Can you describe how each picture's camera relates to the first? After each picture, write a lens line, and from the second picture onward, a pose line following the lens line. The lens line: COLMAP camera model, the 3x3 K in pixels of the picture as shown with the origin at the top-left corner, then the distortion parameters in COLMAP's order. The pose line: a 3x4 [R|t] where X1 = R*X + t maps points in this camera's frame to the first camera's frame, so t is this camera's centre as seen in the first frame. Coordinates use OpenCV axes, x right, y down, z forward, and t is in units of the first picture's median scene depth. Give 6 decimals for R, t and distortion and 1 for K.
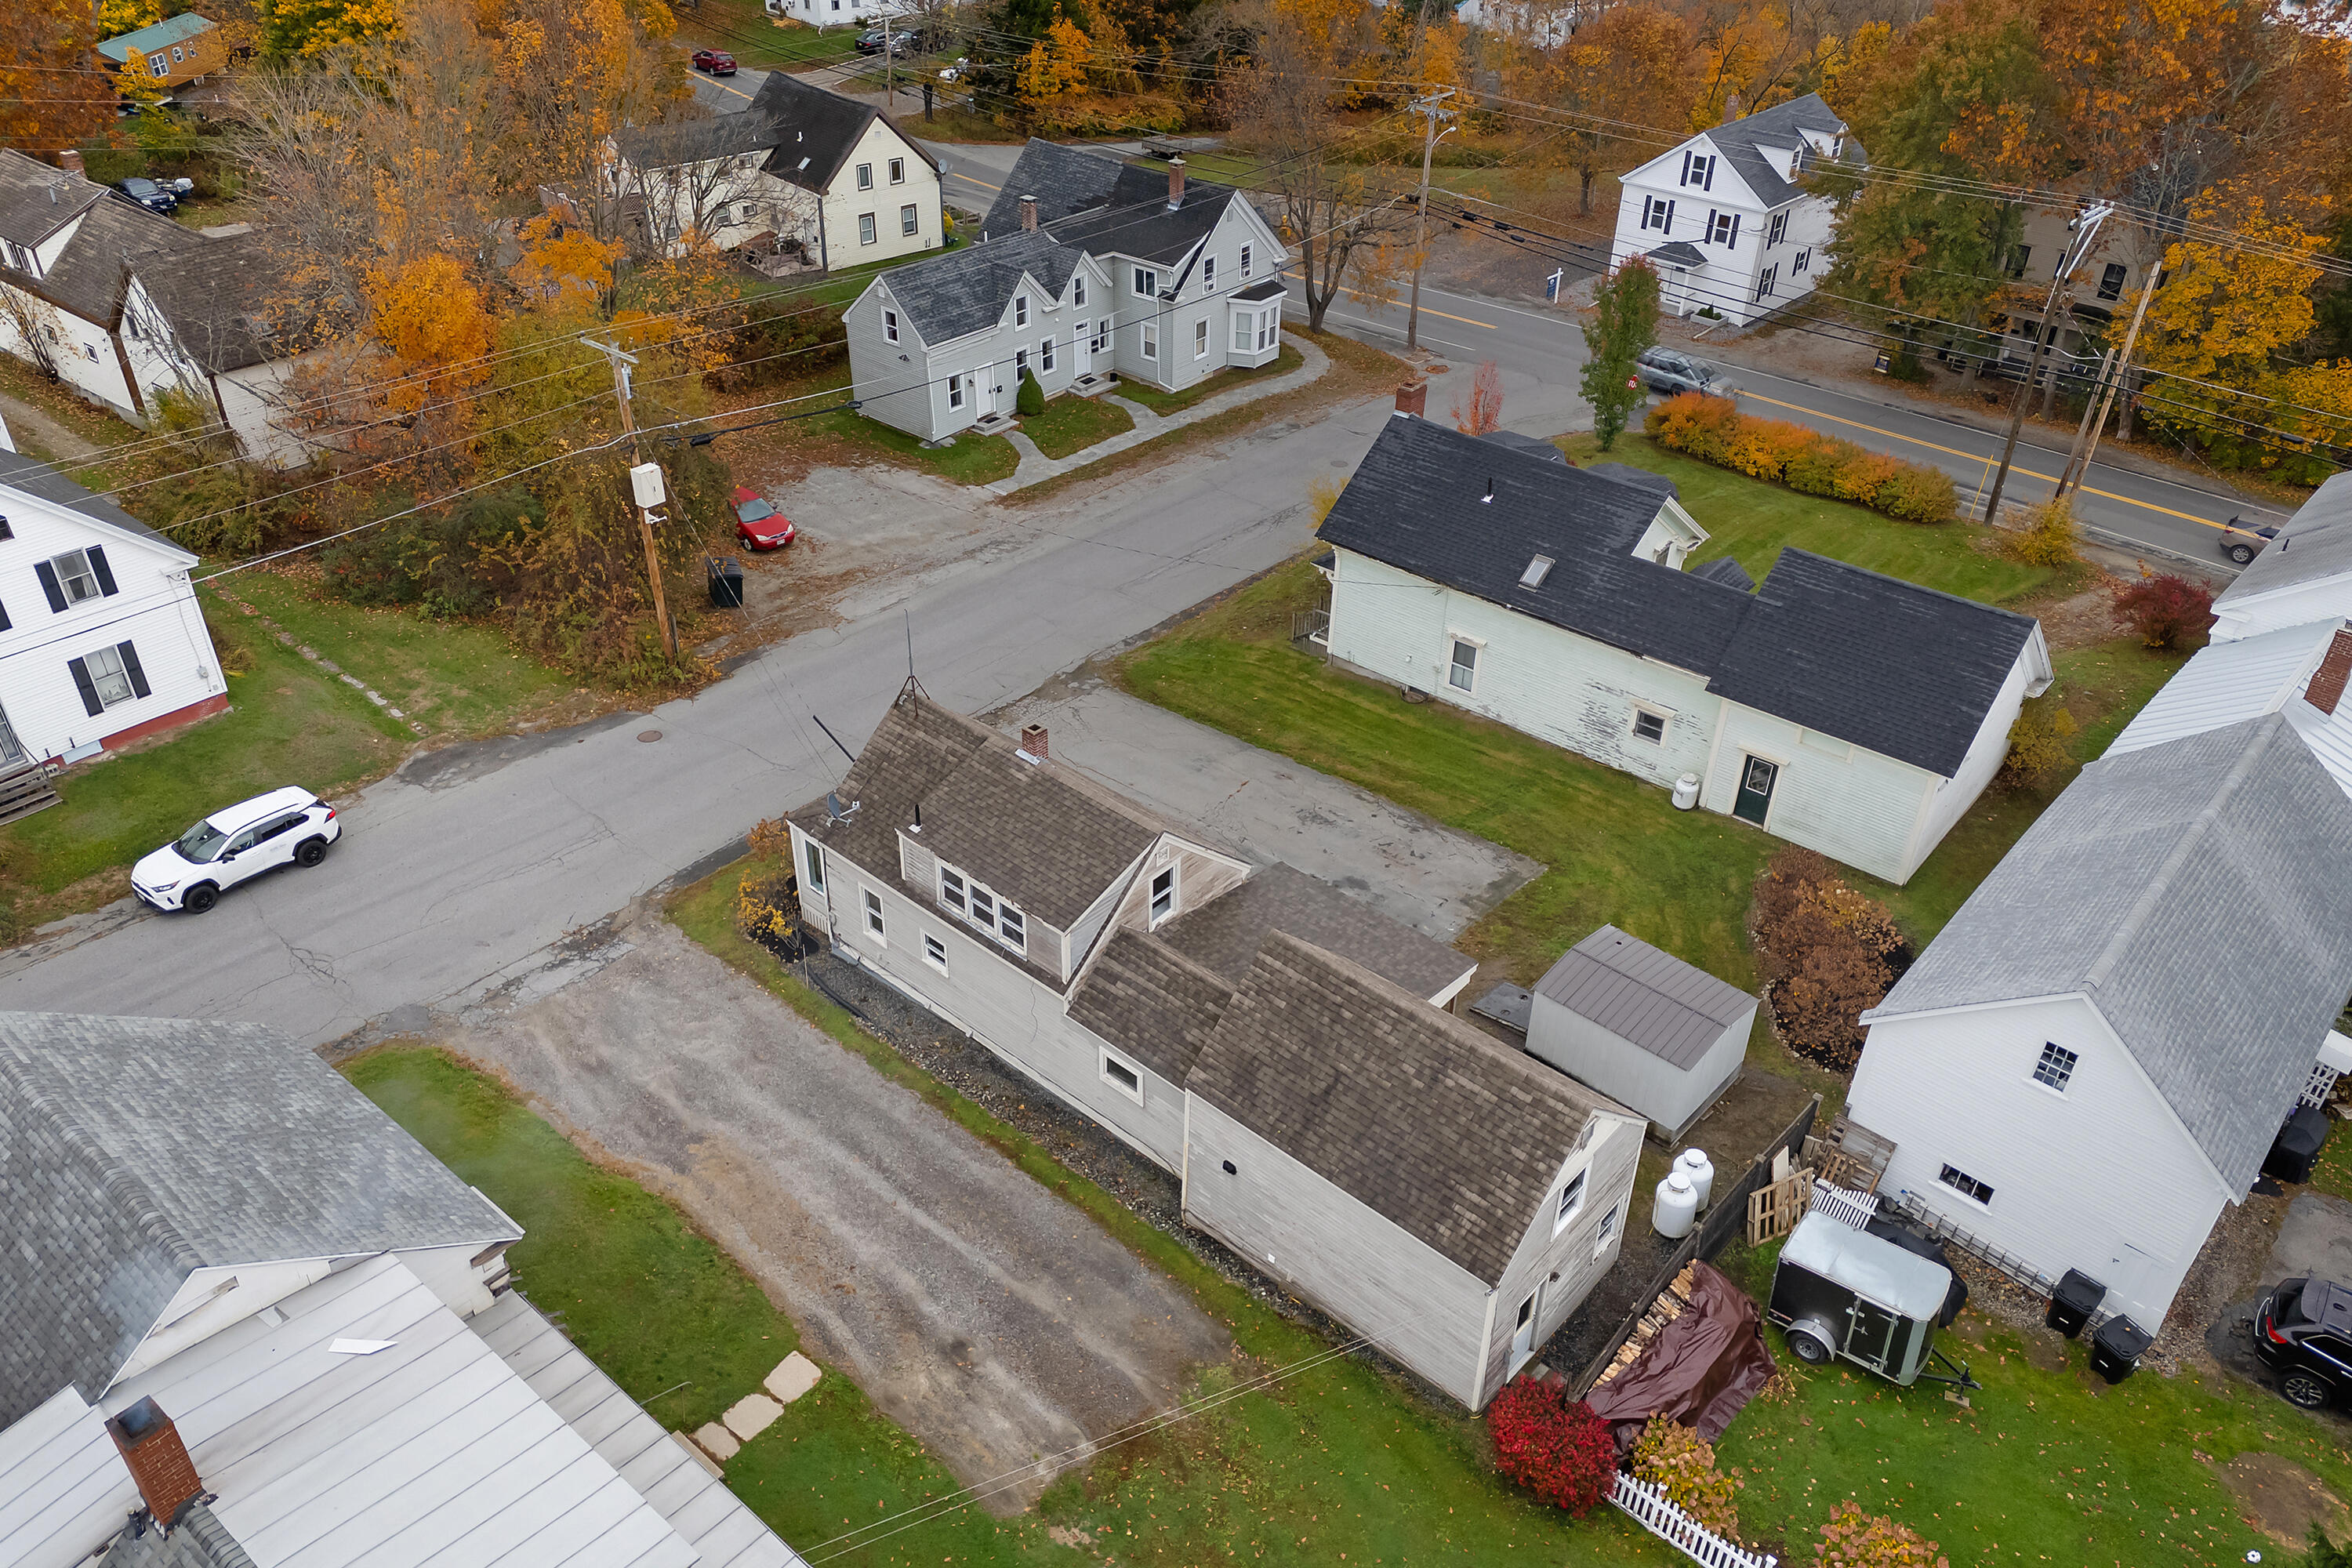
lens RADIAL K [[1709.9, 0, 1169.0], [0, 1709.9, 776.4], [0, 0, 1]] dist [0.098770, -0.065710]
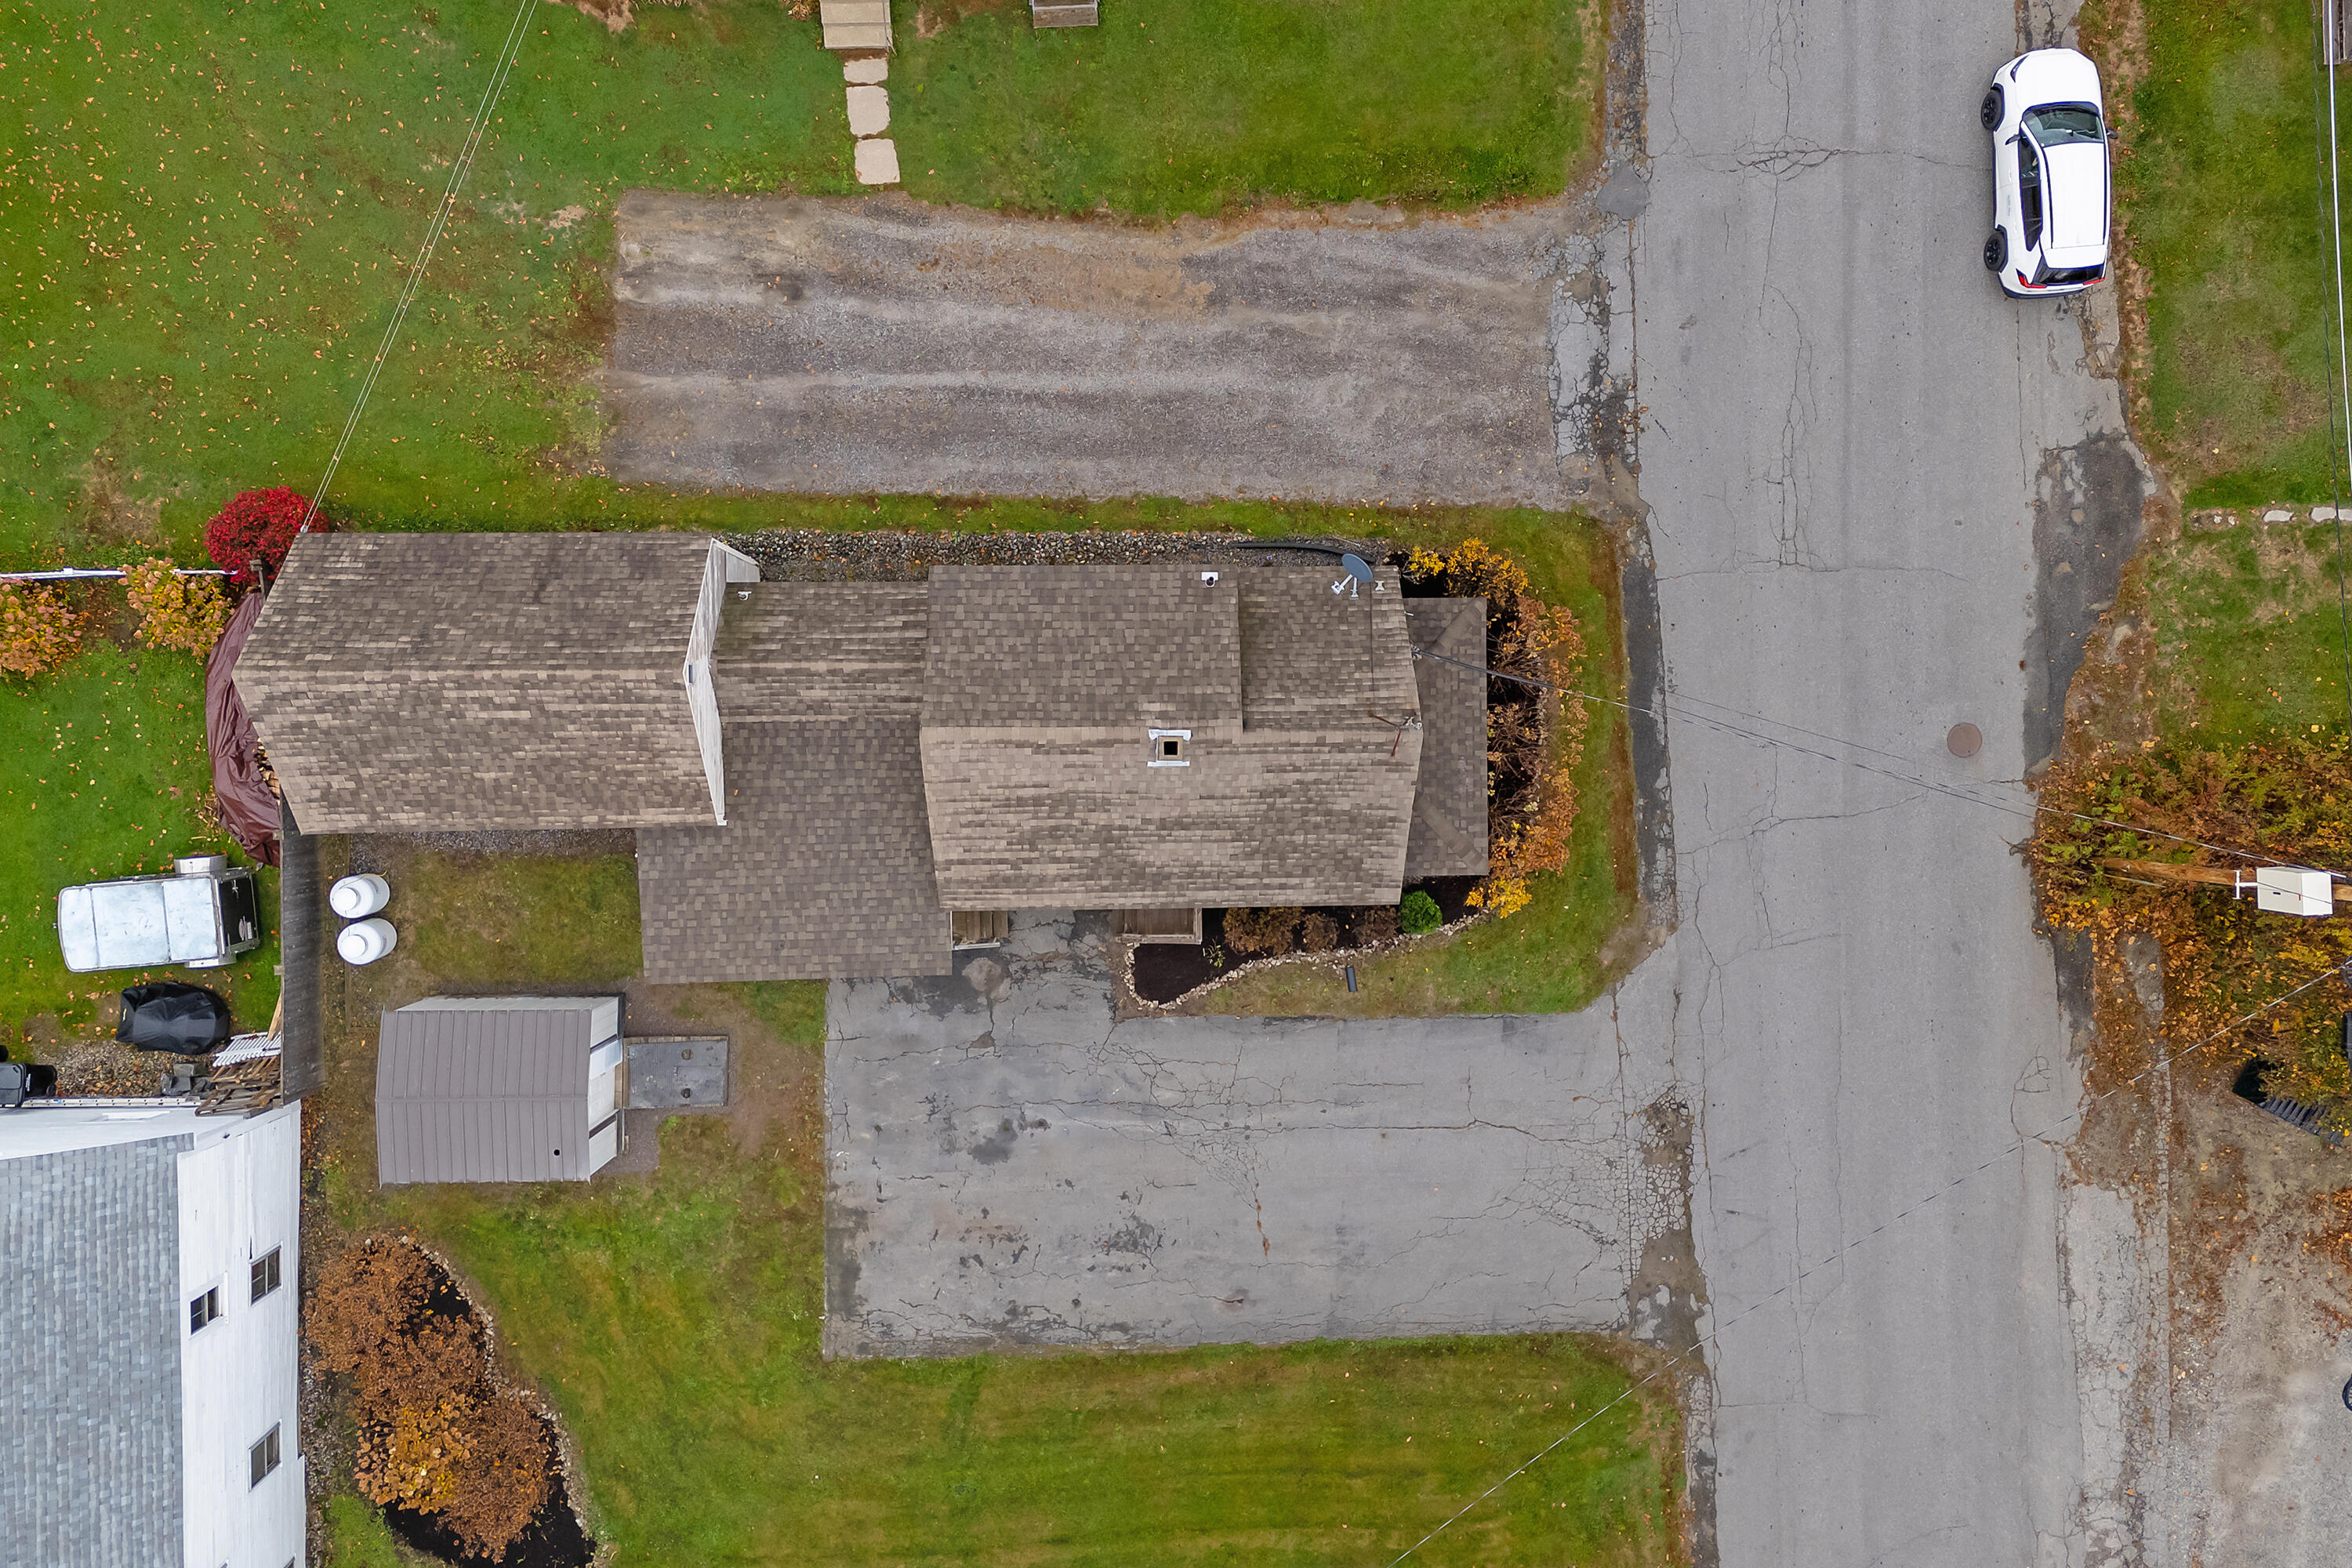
lens RADIAL K [[1709.9, 0, 1169.0], [0, 1709.9, 776.4], [0, 0, 1]] dist [0.098770, -0.065710]
pose [[-0.734565, 0.677885, -0.029753, -0.053880], [-0.410157, -0.408665, 0.815331, -0.695930], [0.540542, 0.611117, 0.578230, 0.645019]]
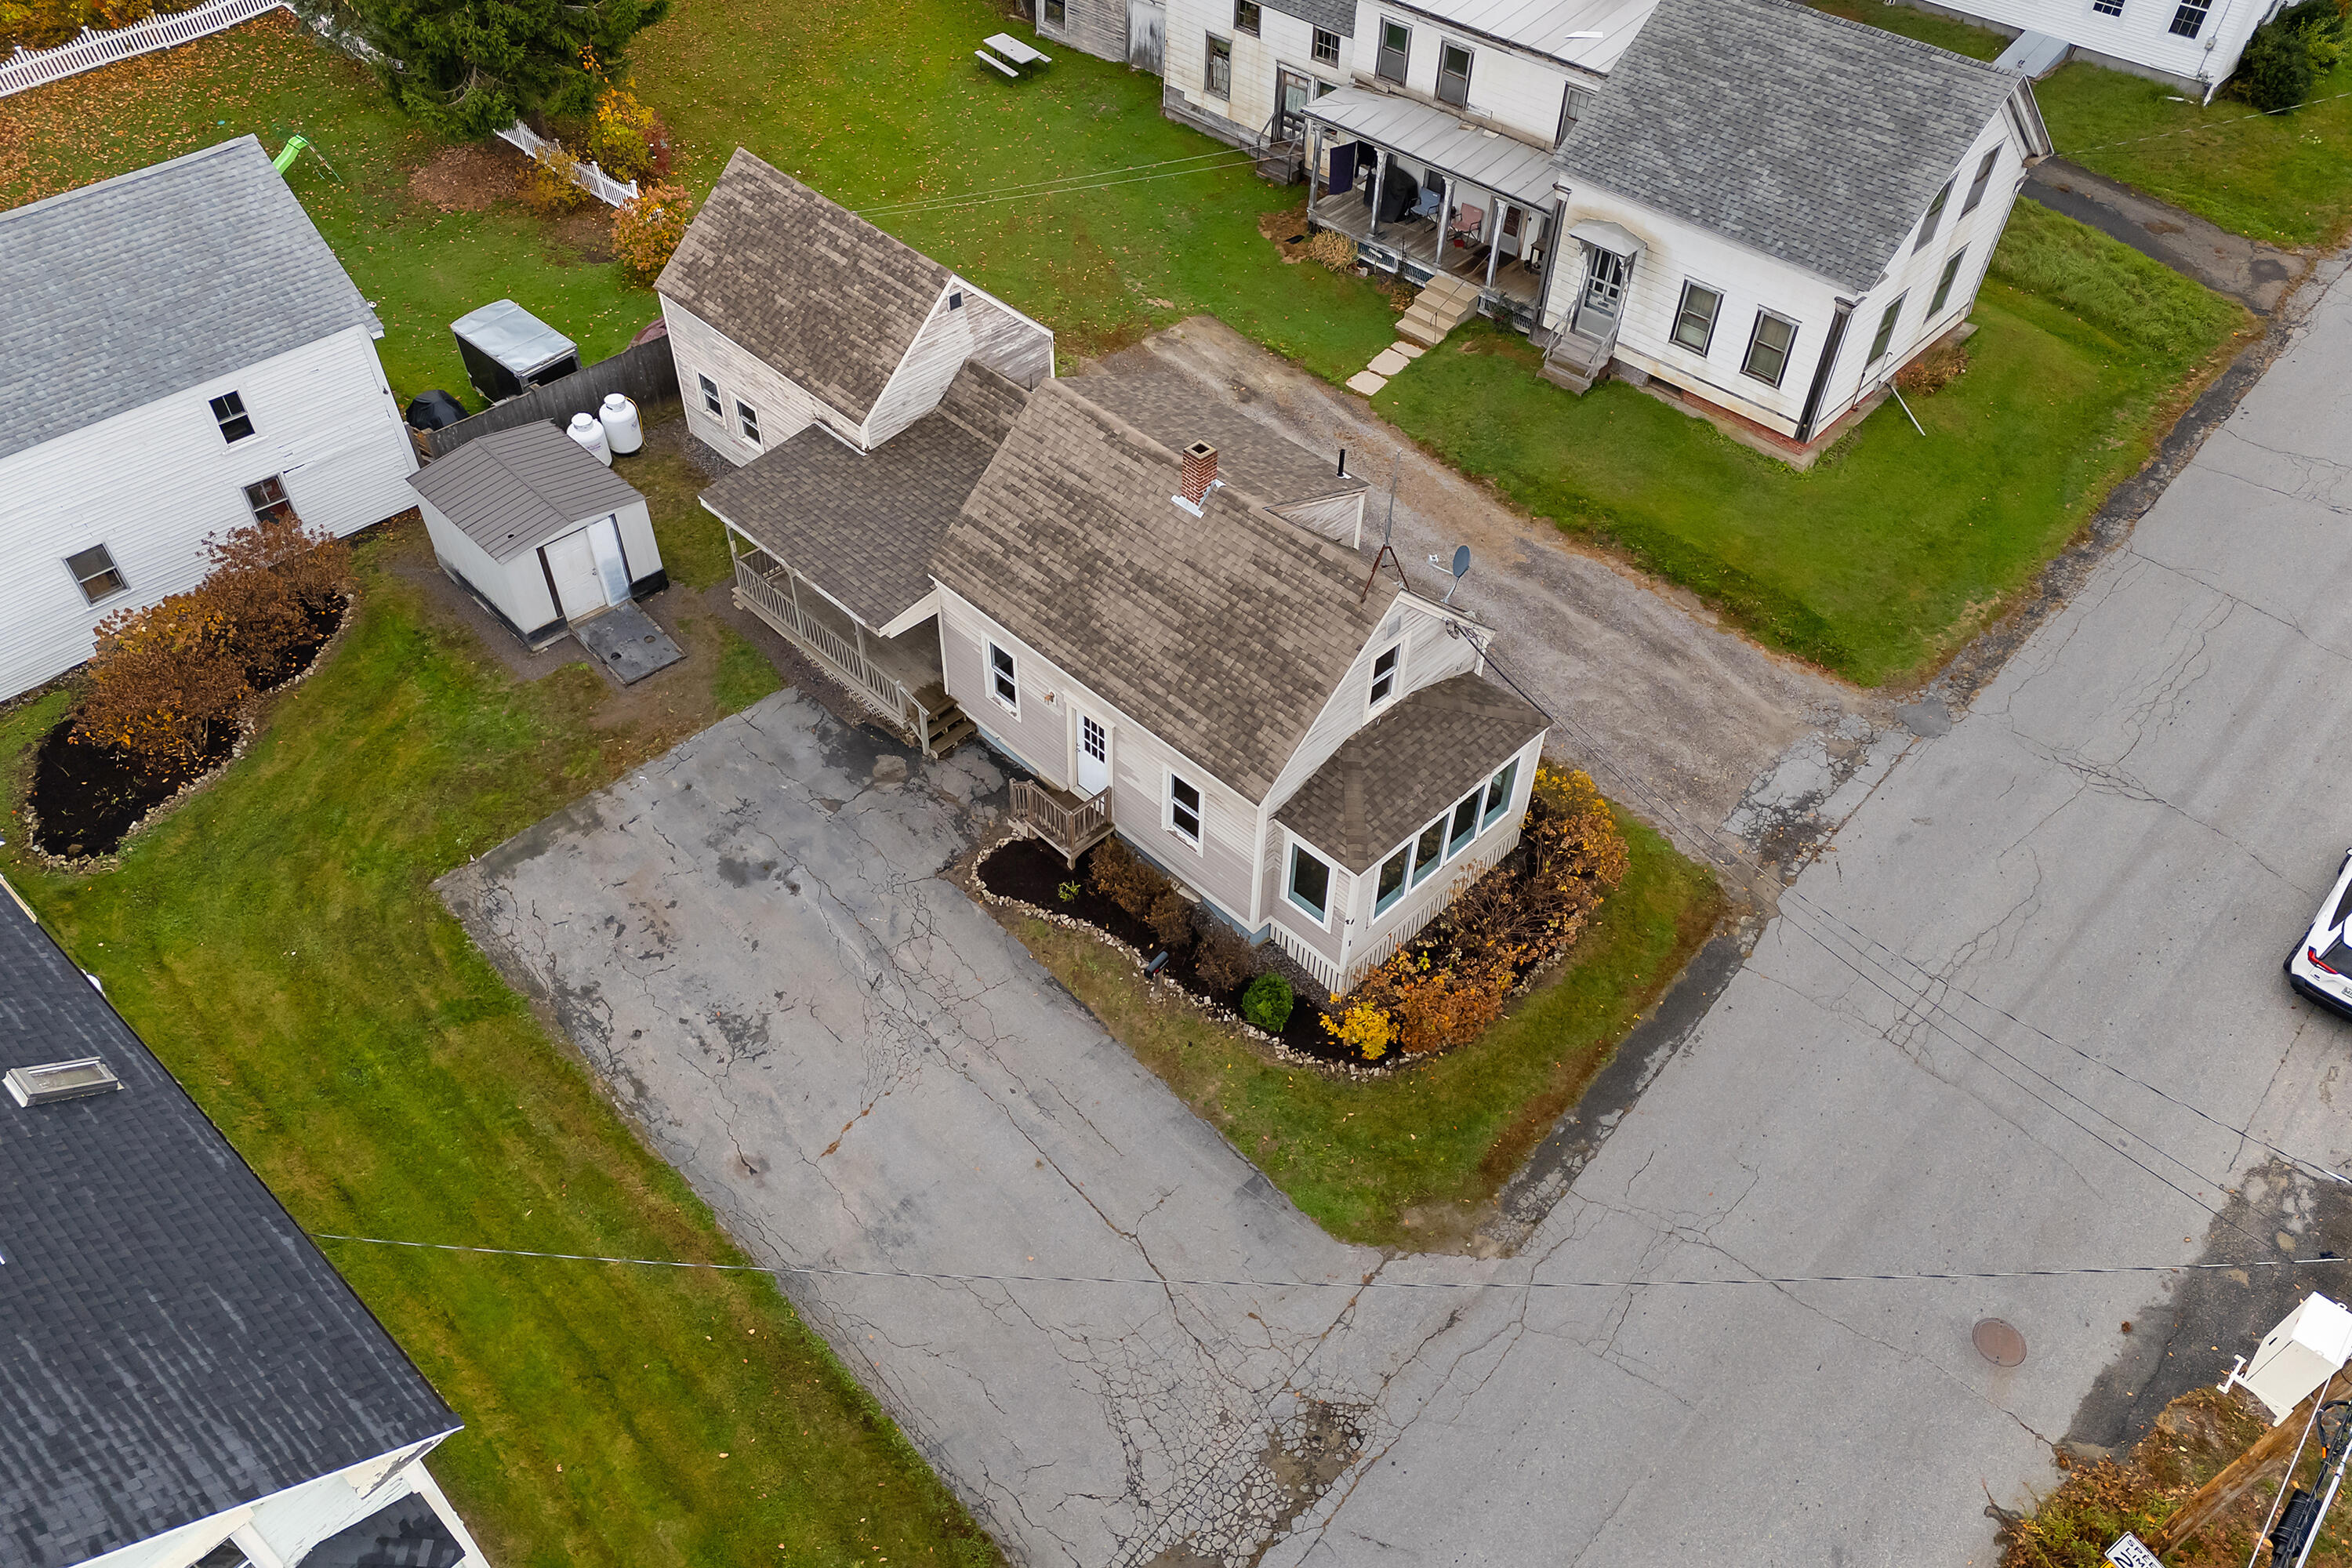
lens RADIAL K [[1709.9, 0, 1169.0], [0, 1709.9, 776.4], [0, 0, 1]] dist [0.098770, -0.065710]
pose [[-0.998103, -0.059327, 0.016435, -0.095771], [0.004653, 0.193493, 0.981091, -0.810644], [-0.061385, 0.979306, -0.192850, 1.420086]]
